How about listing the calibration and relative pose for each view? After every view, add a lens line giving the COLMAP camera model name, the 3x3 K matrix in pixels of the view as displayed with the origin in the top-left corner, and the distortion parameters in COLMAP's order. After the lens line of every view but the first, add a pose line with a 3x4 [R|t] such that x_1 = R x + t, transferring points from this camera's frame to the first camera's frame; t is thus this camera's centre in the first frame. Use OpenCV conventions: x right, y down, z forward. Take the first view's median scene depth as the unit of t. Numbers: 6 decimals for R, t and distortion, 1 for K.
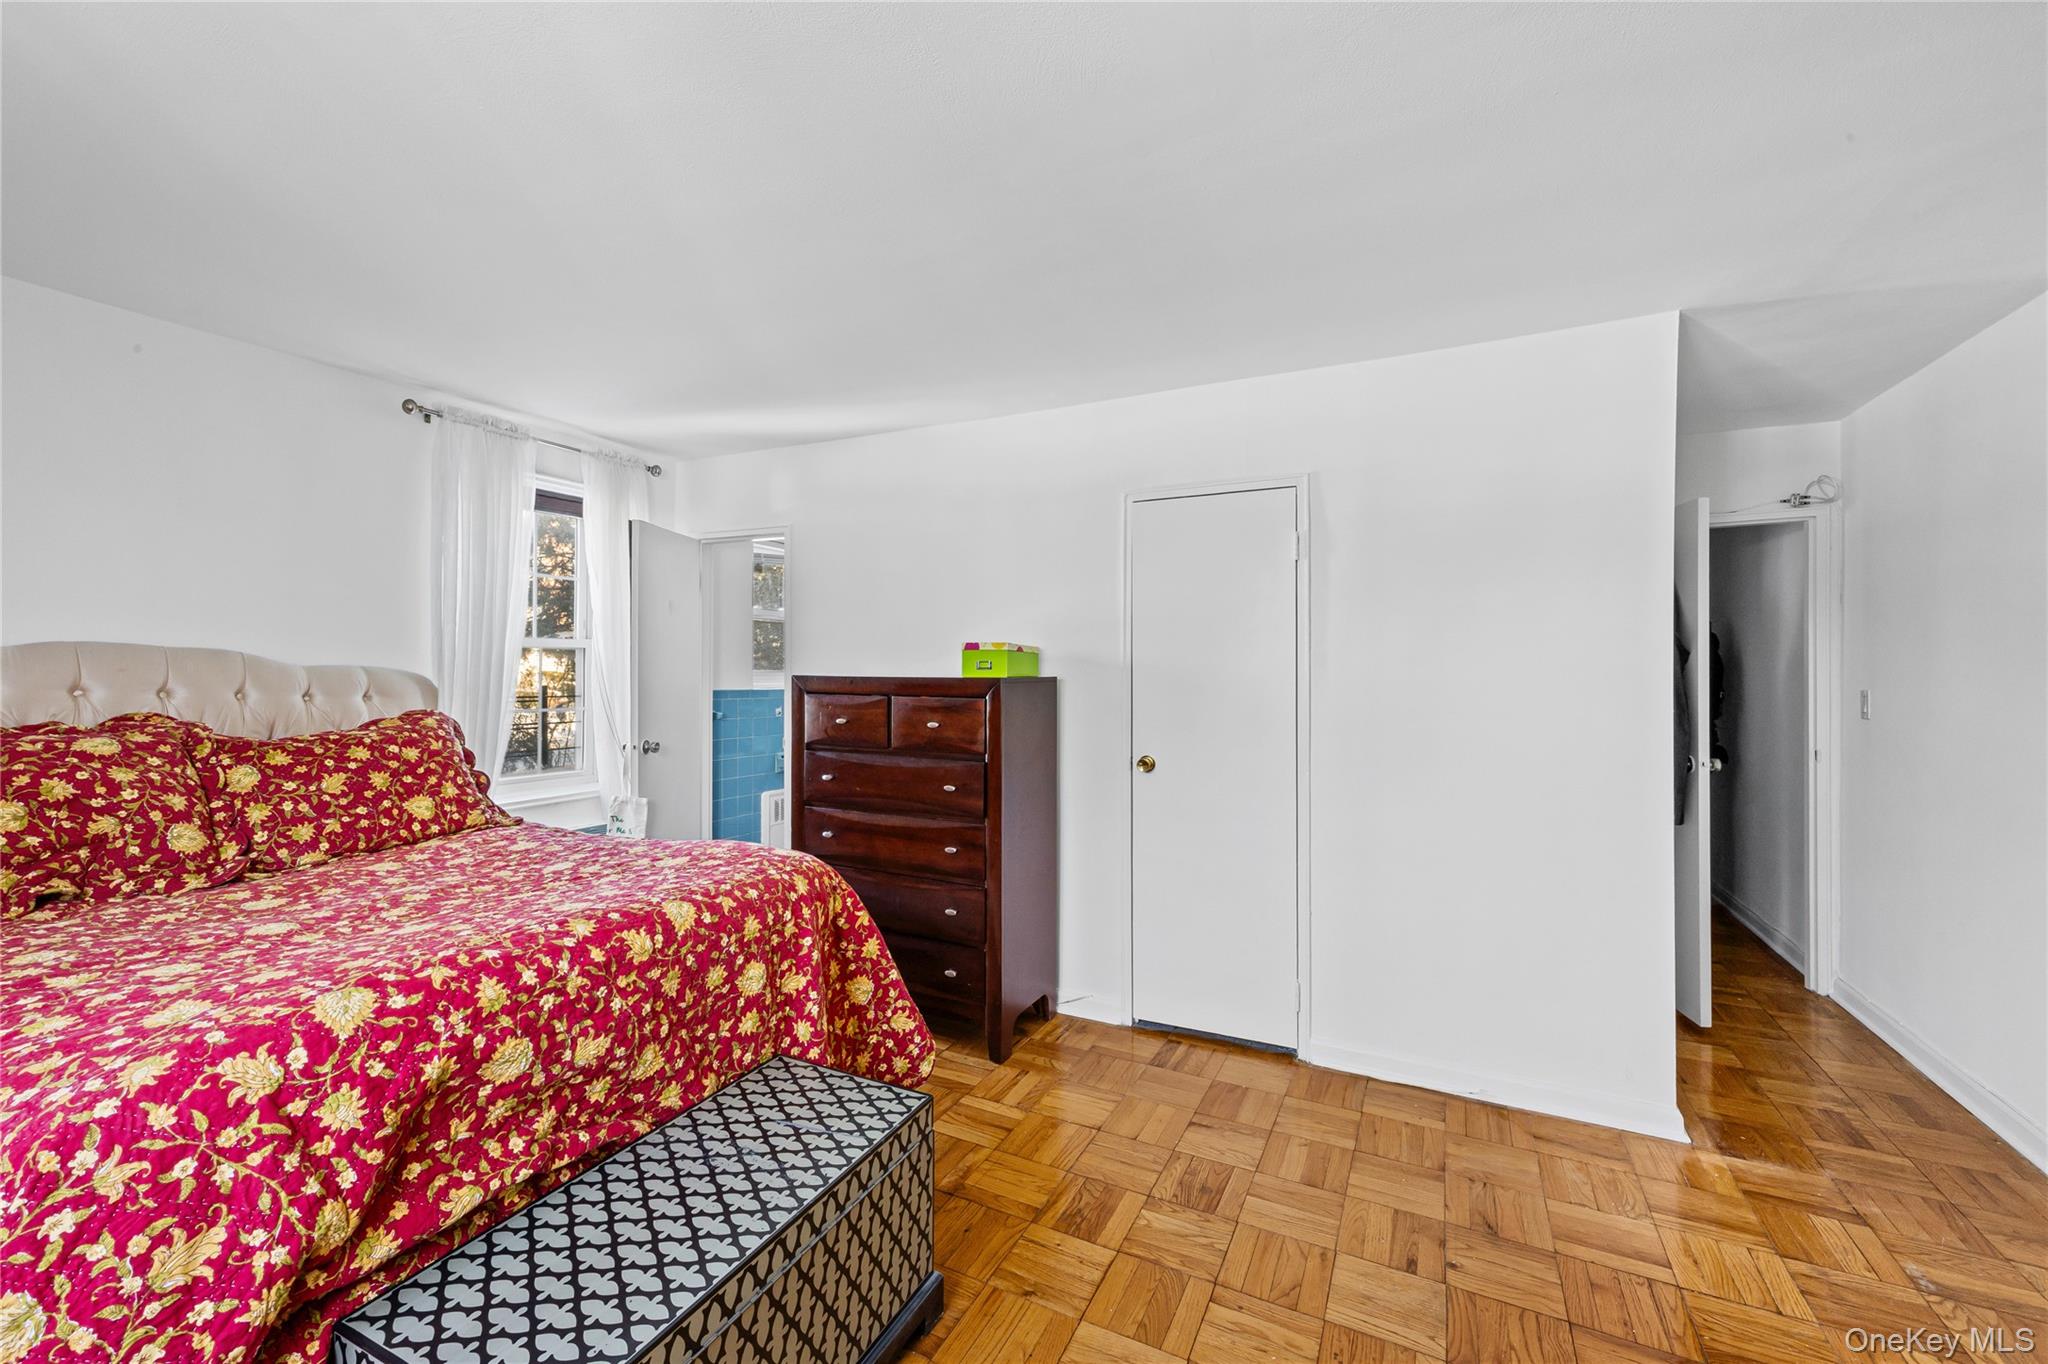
lens RADIAL K [[829.5, 0, 1021.5], [0, 829.5, 674.8], [0, 0, 1]] dist [0.007546, -0.000130]
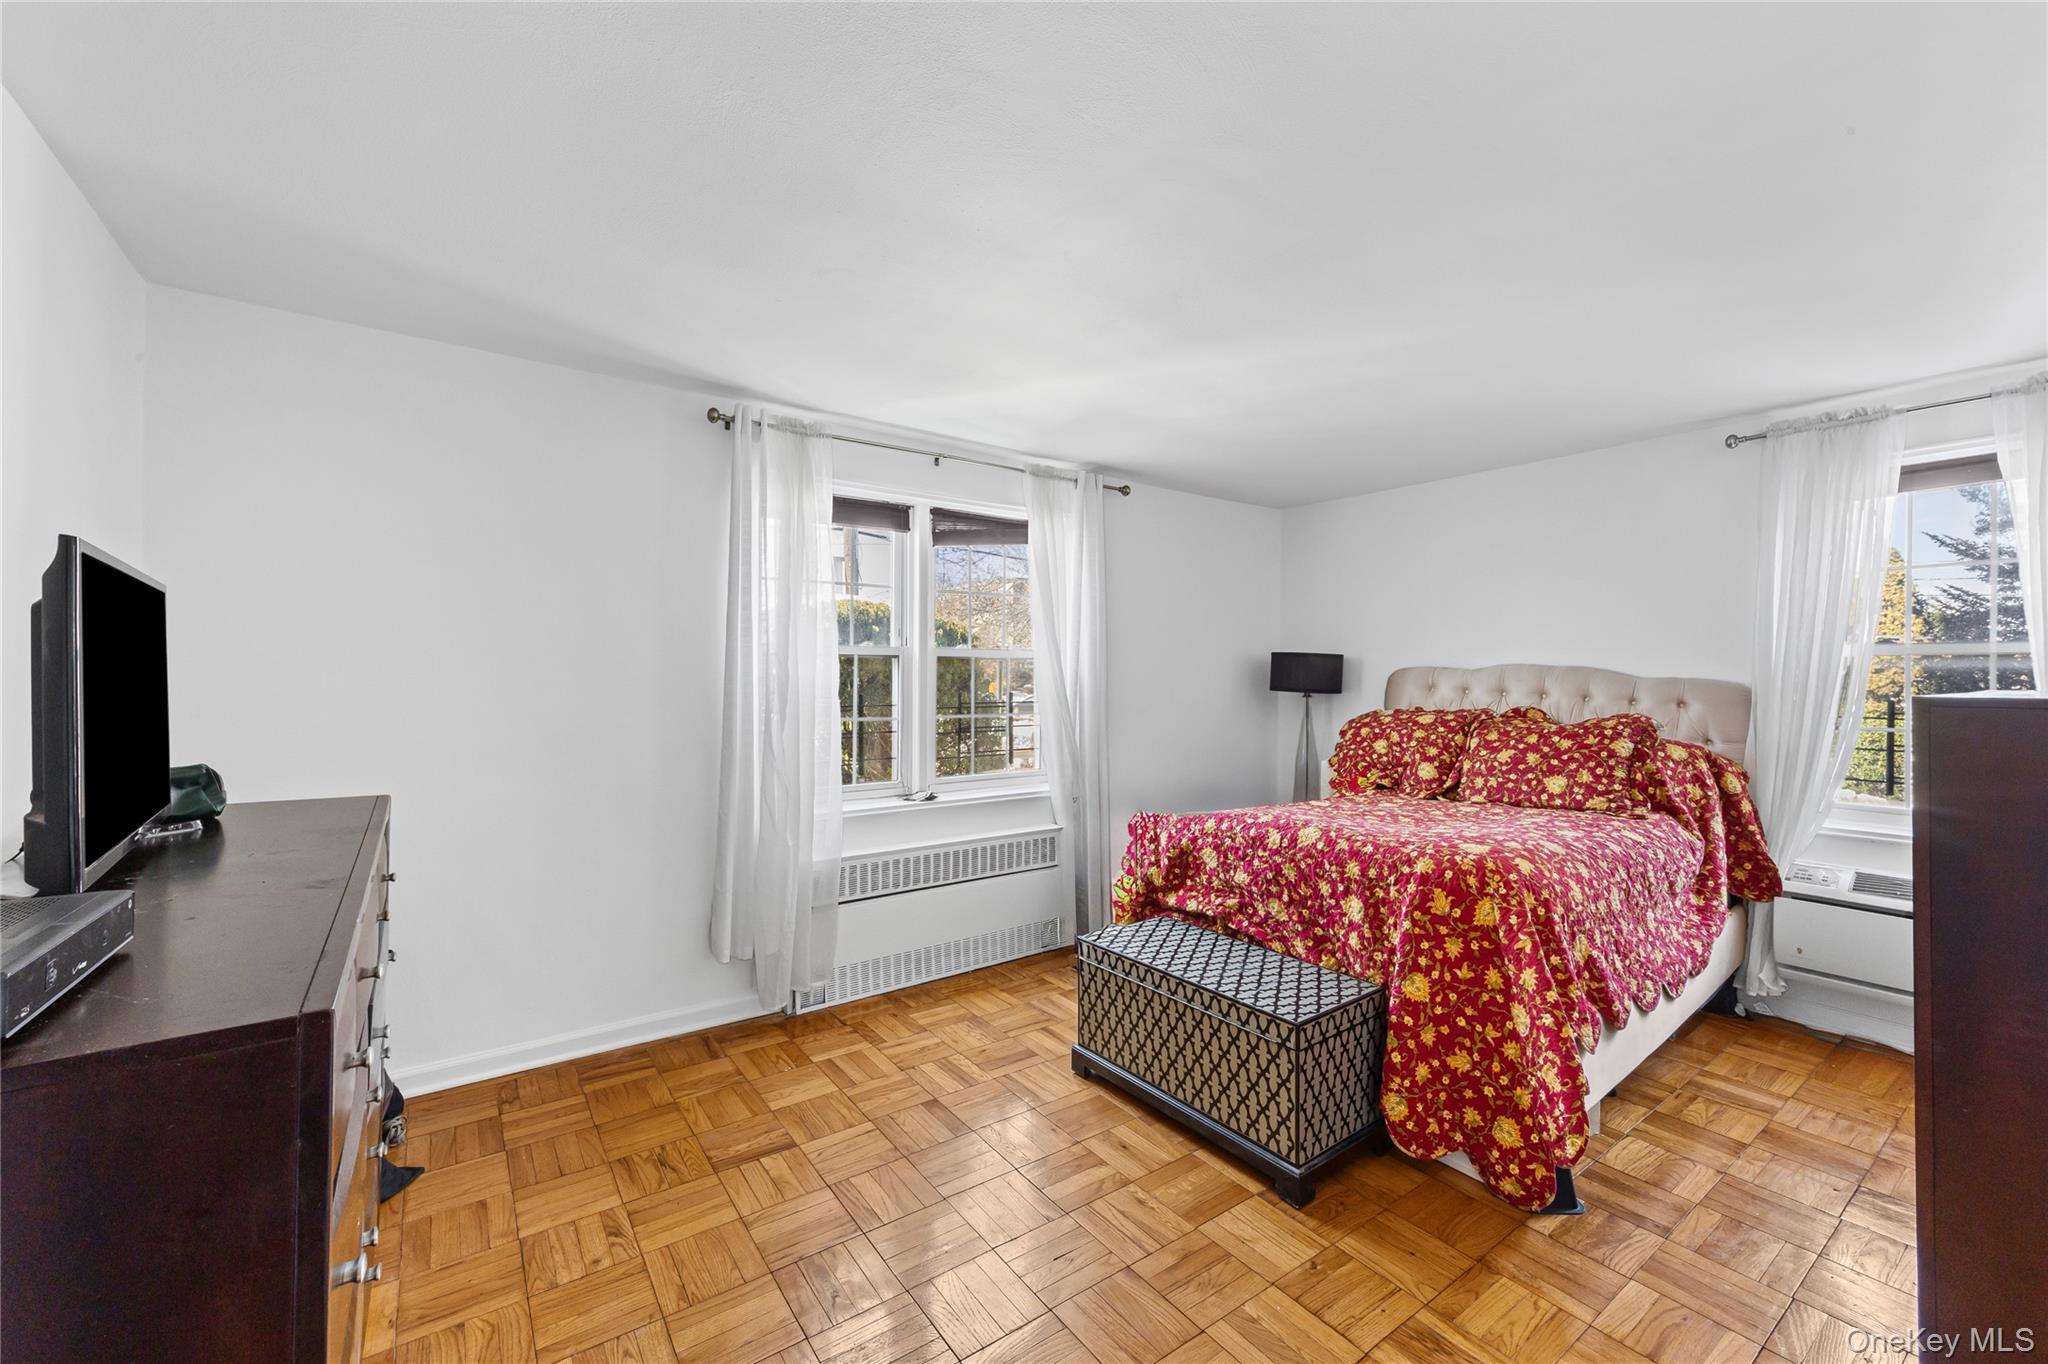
lens RADIAL K [[829.5, 0, 1024.1], [0, 829.5, 680.2], [0, 0, 1]] dist [0.007546, -0.000130]
pose [[-0.471166, -0.000718, -0.882044, 1.108357], [-0.011752, 0.999916, 0.005463, -0.004169], [0.881966, 0.012940, -0.471135, 1.155675]]
